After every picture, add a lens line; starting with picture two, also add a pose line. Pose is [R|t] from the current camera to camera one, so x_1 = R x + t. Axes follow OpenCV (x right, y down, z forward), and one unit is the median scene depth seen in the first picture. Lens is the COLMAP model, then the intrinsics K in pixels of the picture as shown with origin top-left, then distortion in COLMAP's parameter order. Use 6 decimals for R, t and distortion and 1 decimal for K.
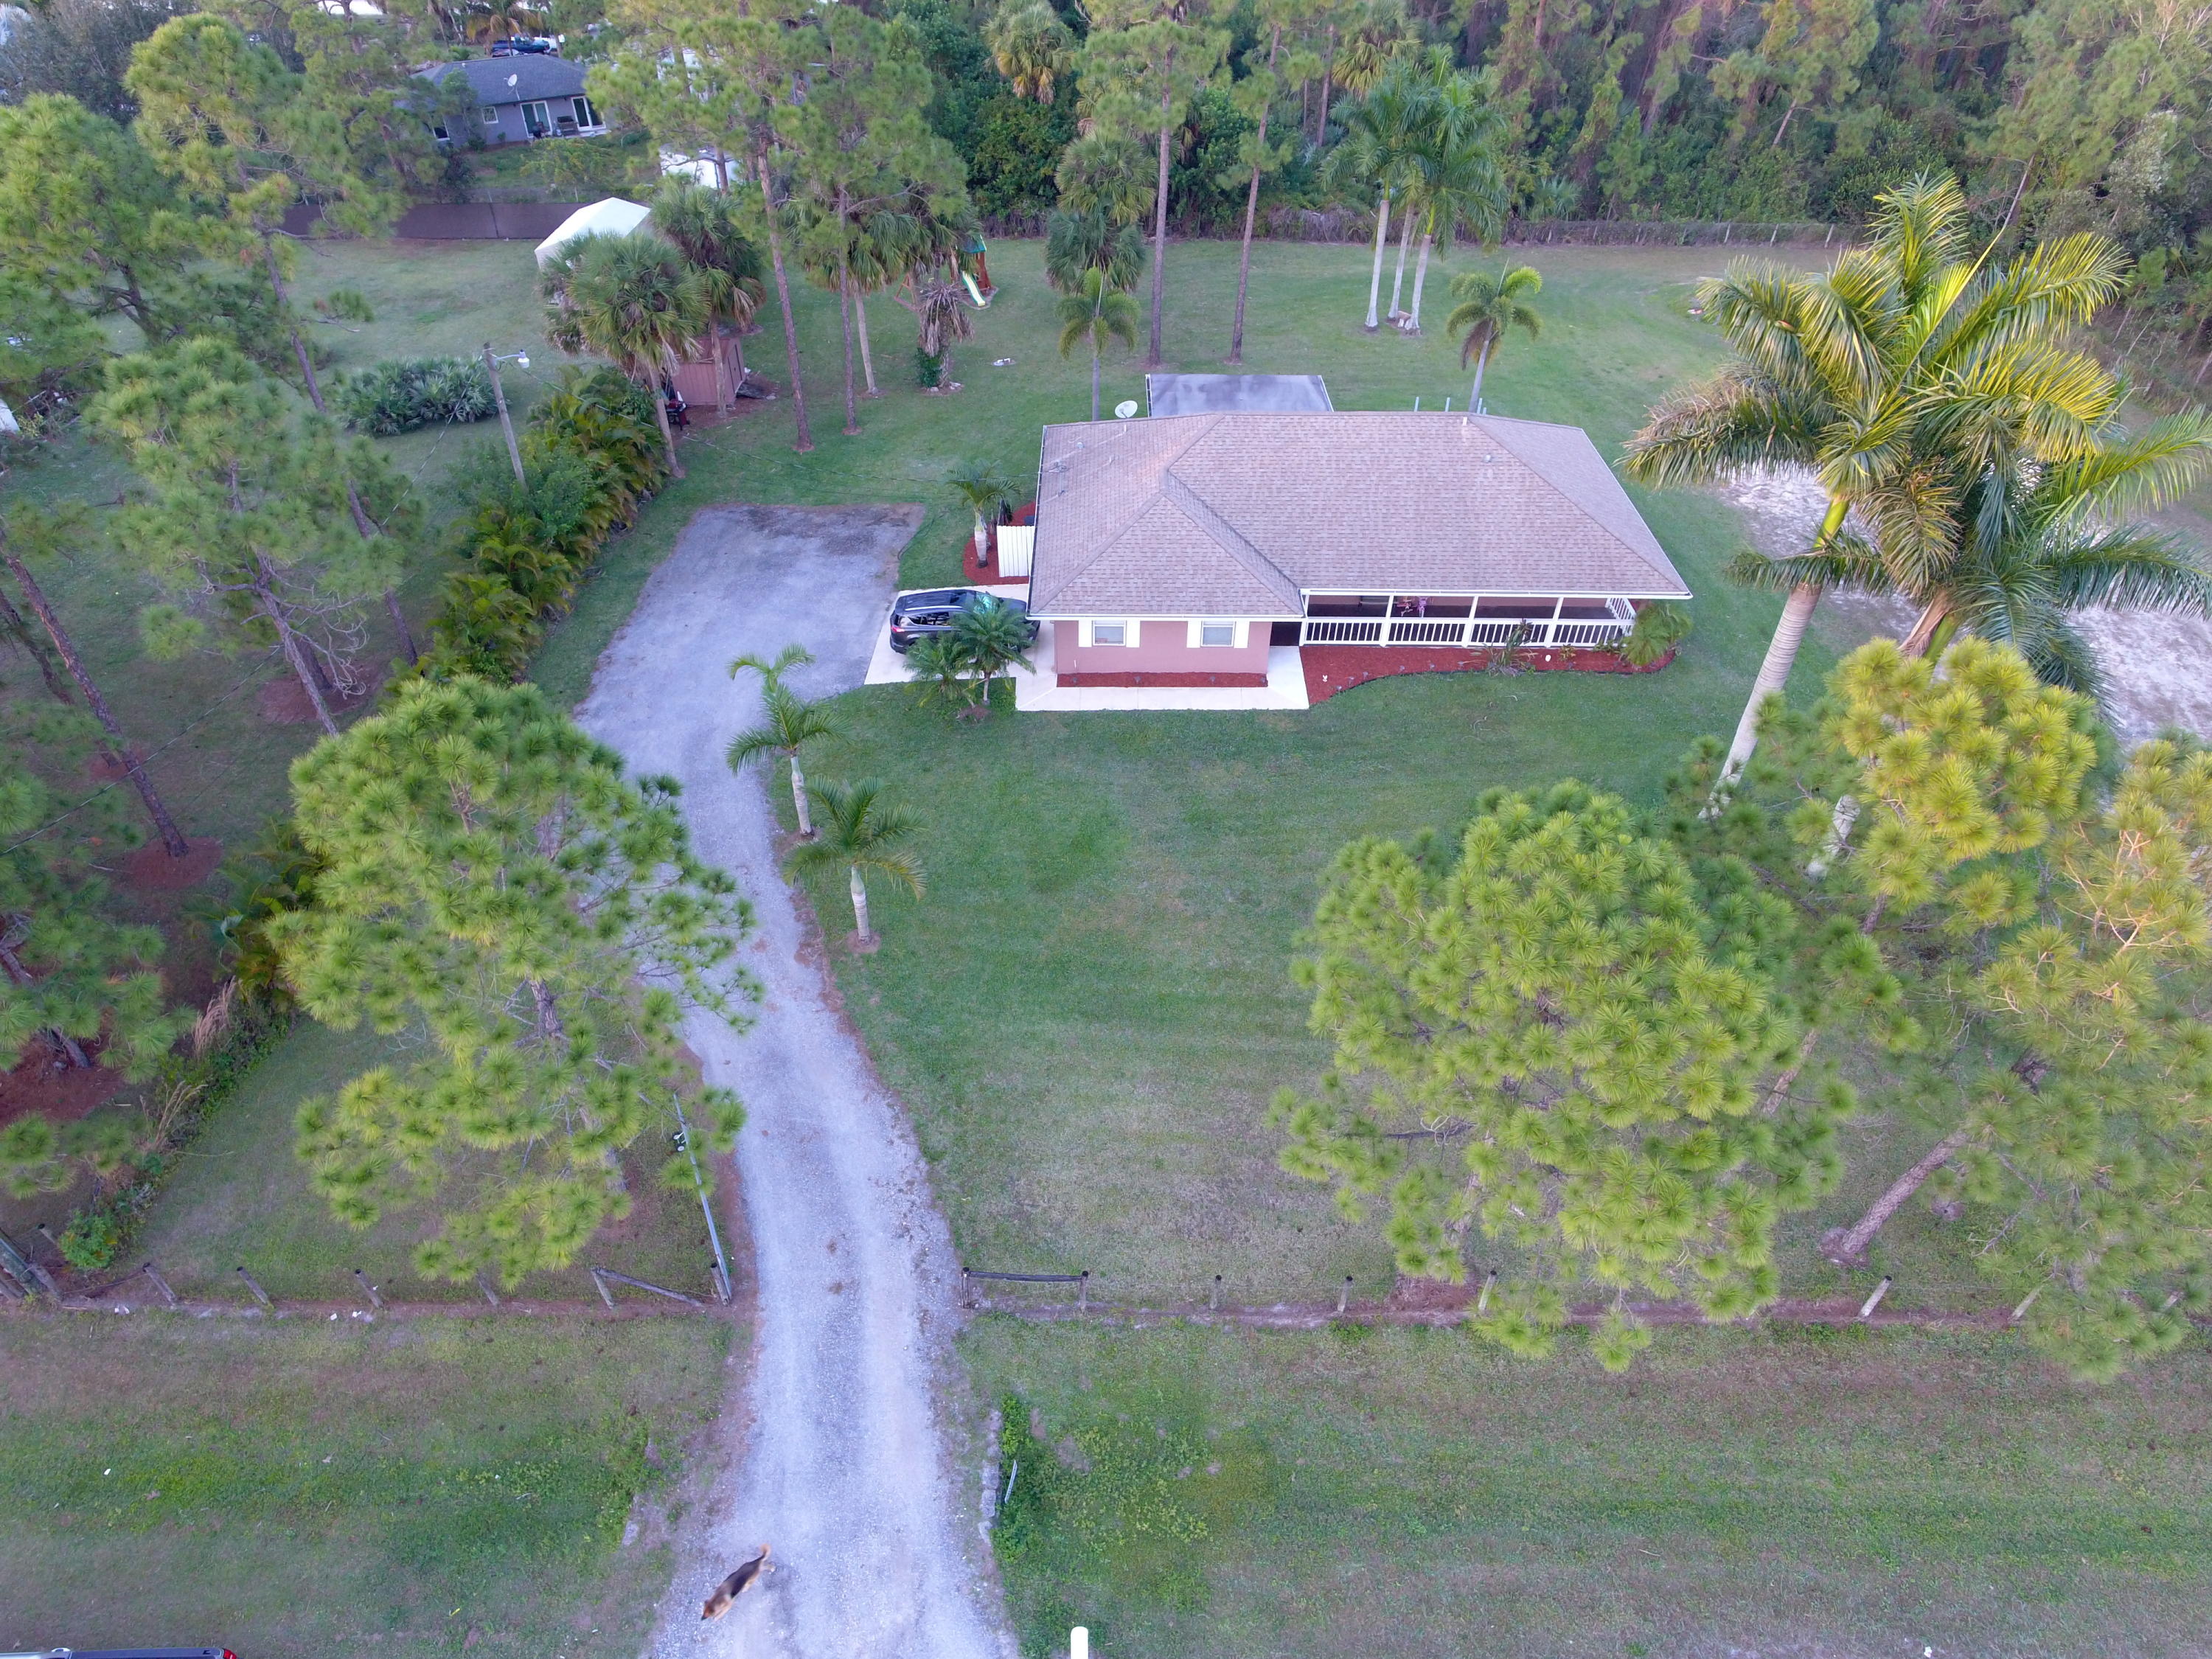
lens RADIAL K [[1298.0, 0, 1099.1], [0, 1298.0, 853.8], [0, 0, 1]] dist [0.000393, 0.001765]
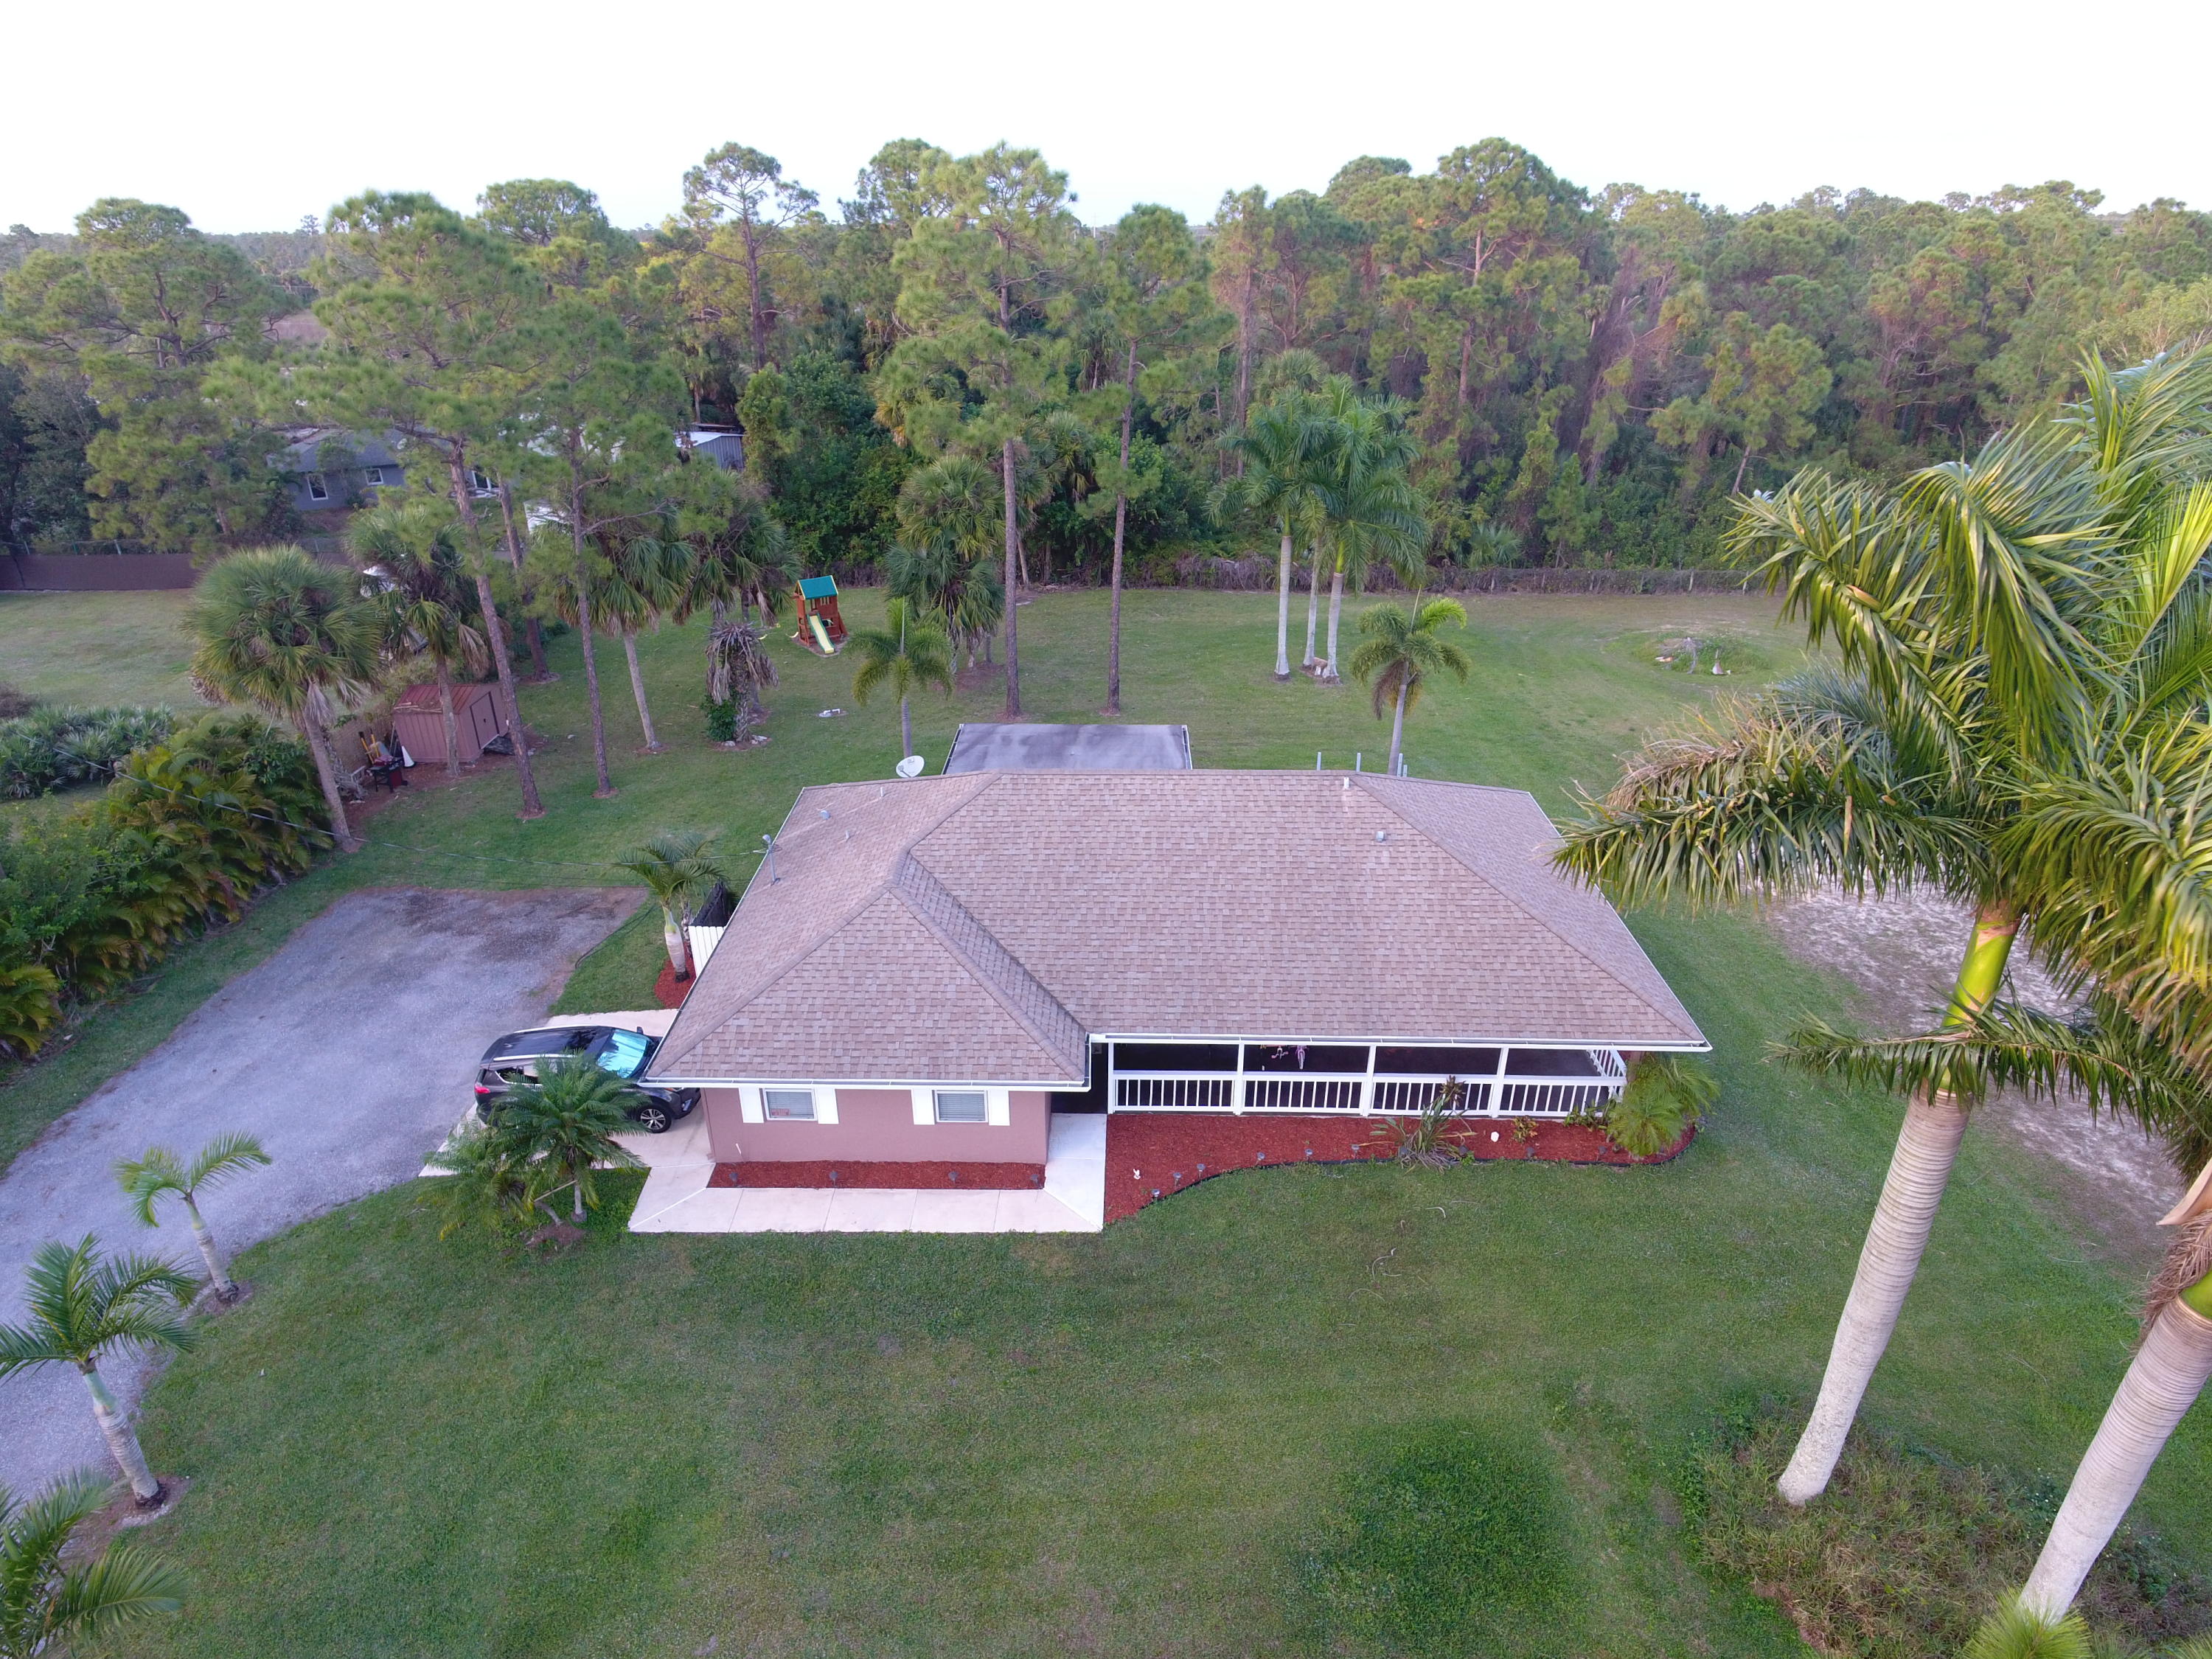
lens RADIAL K [[1298.0, 0, 1091.4], [0, 1298.0, 836.2], [0, 0, 1]] dist [0.000393, 0.001765]
pose [[0.999901, 0.001002, -0.014044, 0.114570], [-0.004802, 0.961934, -0.273238, -0.086015], [0.013236, 0.273279, 0.961844, 0.251324]]
